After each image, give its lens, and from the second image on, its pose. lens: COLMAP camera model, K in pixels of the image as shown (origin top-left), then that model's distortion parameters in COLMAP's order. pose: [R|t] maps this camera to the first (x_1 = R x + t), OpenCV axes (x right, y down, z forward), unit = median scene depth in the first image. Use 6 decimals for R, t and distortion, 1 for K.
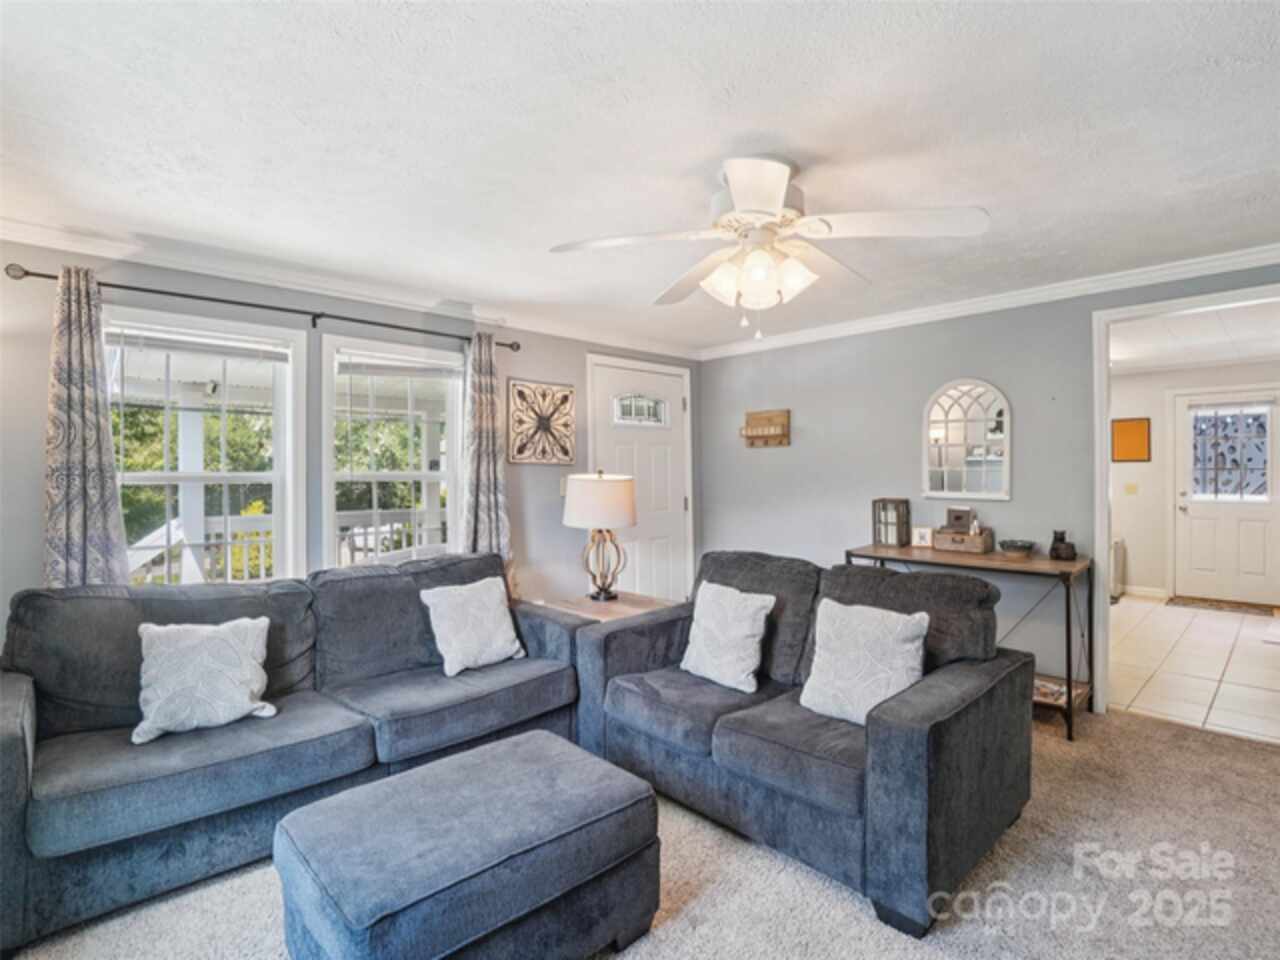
lens RADIAL K [[642.3, 0, 634.5], [0, 642.3, 477.6], [0, 0, 1]] dist [-0.060884, 0.026926]
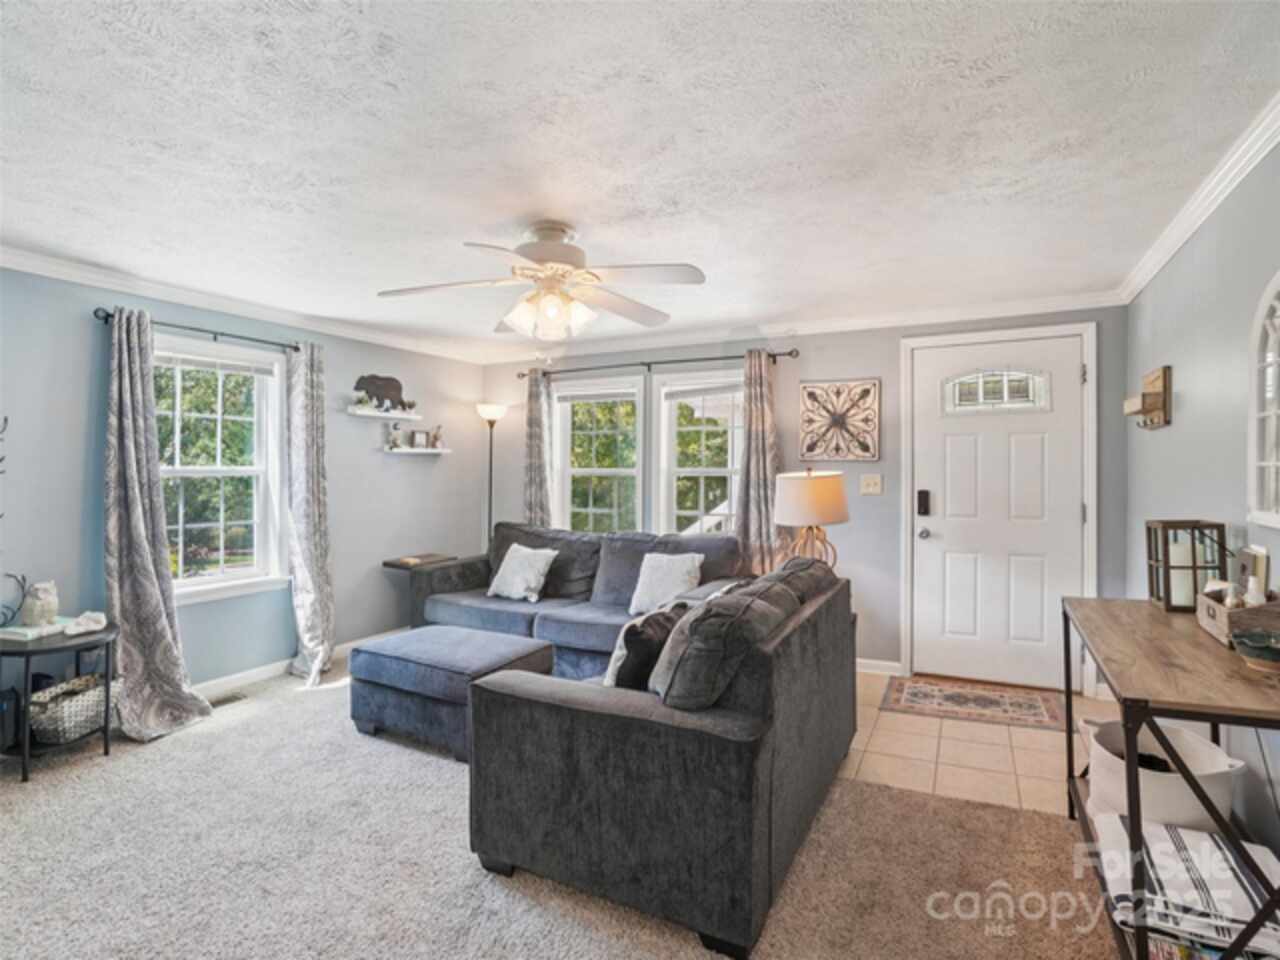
lens RADIAL K [[642.3, 0, 634.5], [0, 642.3, 477.6], [0, 0, 1]] dist [-0.060884, 0.026926]
pose [[0.327101, 0.015599, -0.944861, 0.718951], [-0.004204, 0.999878, 0.015052, -0.008497], [0.944980, -0.000951, 0.327126, 0.372289]]
